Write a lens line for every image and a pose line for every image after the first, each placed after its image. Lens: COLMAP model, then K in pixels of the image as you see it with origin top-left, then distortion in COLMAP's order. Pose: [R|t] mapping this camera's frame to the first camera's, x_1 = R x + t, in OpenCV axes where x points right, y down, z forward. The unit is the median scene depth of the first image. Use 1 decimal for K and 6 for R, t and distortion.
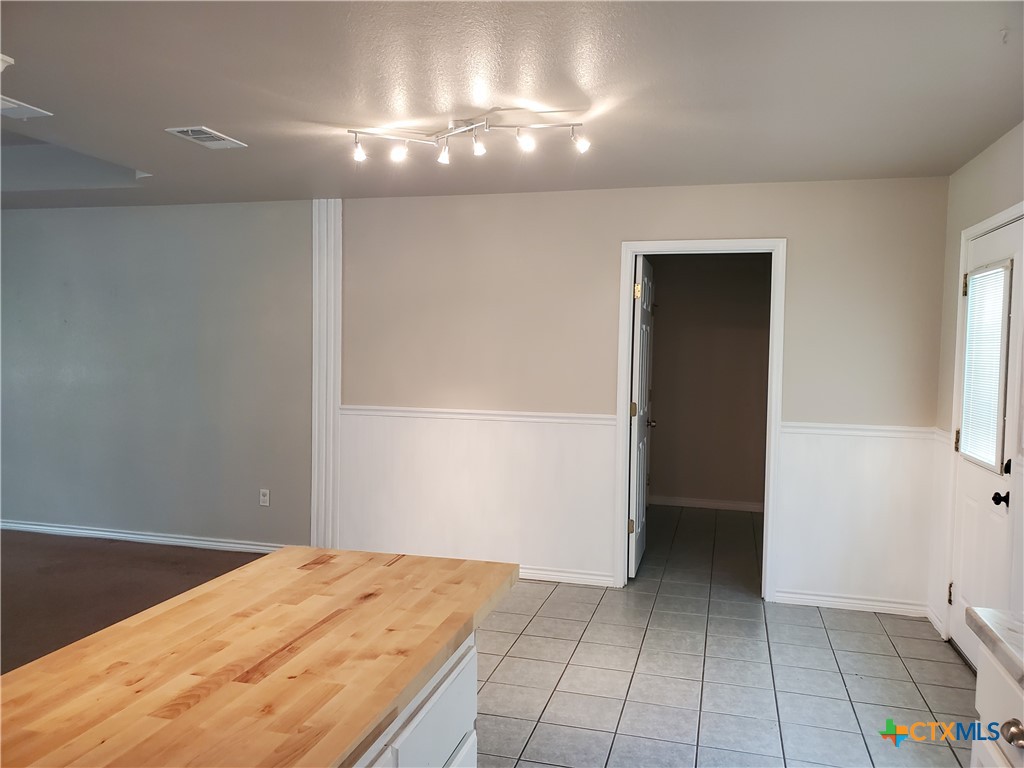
lens RADIAL K [[812.9, 0, 512.0], [0, 812.9, 384.0], [0, 0, 1]] dist [0.012073, 0.004654]
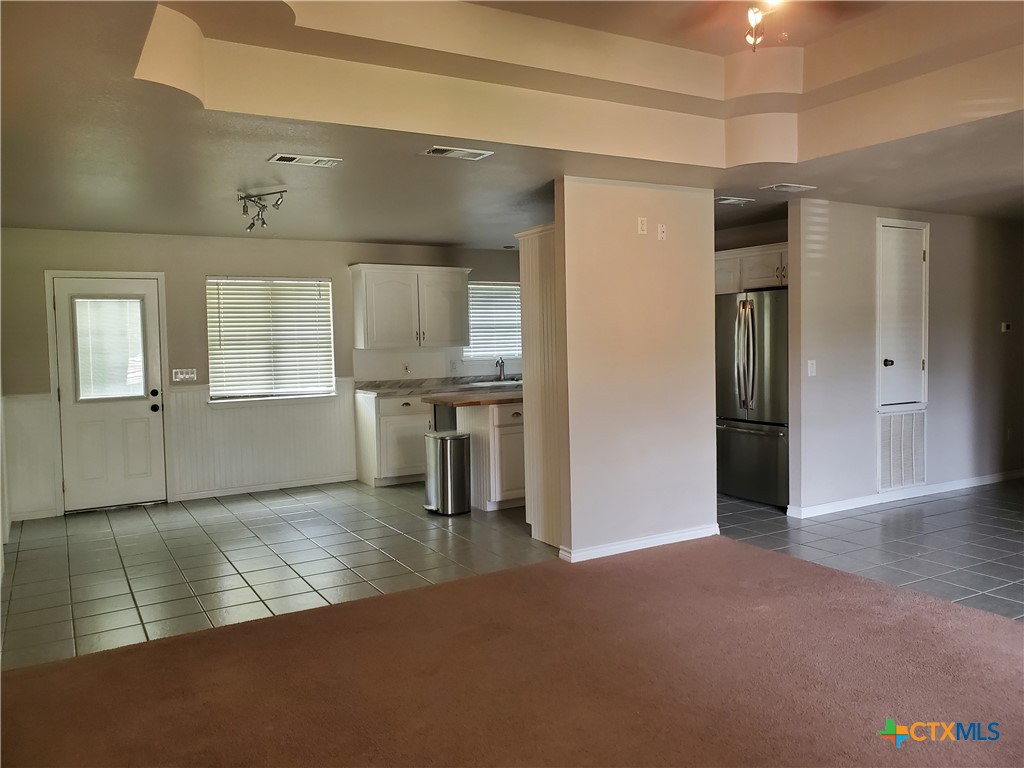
lens RADIAL K [[796.4, 0, 512.8], [0, 796.4, 356.7], [0, 0, 1]] dist [-0.001300, -0.002891]
pose [[-0.706228, -0.027250, 0.707460, -1.289248], [0.043259, 0.995731, 0.081537, -0.103413], [-0.706662, 0.088188, -0.702034, 1.483299]]
